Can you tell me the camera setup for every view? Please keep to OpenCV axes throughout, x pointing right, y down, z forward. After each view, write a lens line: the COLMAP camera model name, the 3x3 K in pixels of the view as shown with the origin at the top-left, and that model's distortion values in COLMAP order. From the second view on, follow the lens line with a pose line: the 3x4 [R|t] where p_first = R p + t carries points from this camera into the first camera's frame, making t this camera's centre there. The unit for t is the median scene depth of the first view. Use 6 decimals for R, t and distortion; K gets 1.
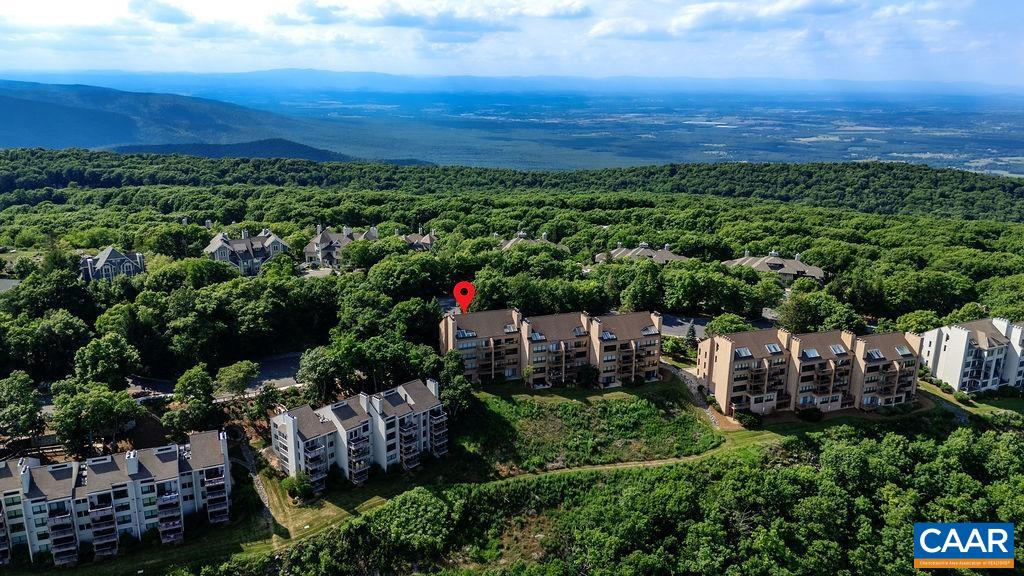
lens RADIAL K [[754.4, 0, 511.2], [0, 754.4, 287.5], [0, 0, 1]] dist [0.069086, -0.067668]
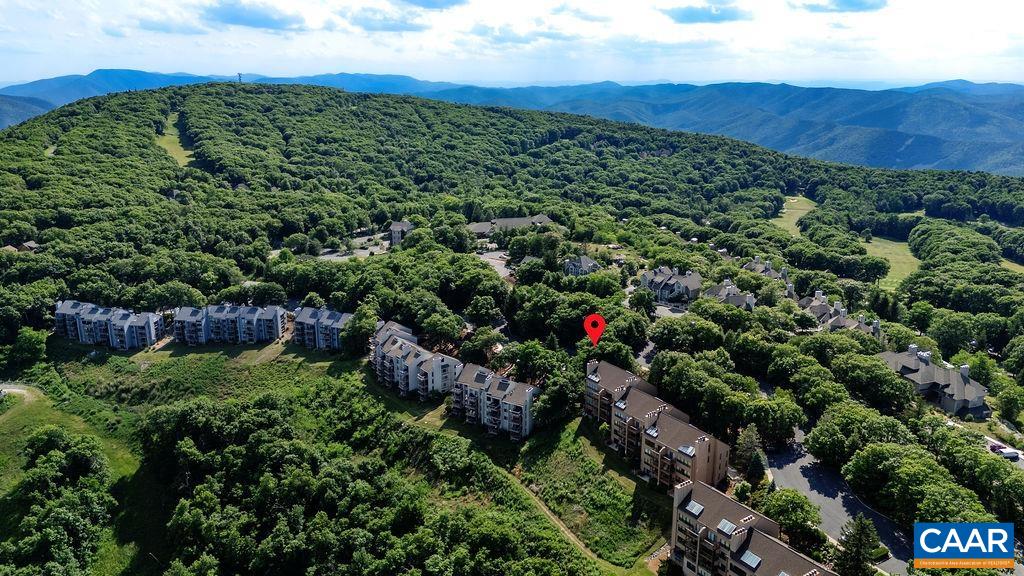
lens RADIAL K [[754.4, 0, 517.5], [0, 754.4, 285.0], [0, 0, 1]] dist [0.069086, -0.067668]
pose [[0.240905, 0.241799, -0.939946, 1.199858], [-0.268081, 0.947369, 0.175000, -0.310207], [0.932790, 0.209823, 0.293048, 0.550925]]
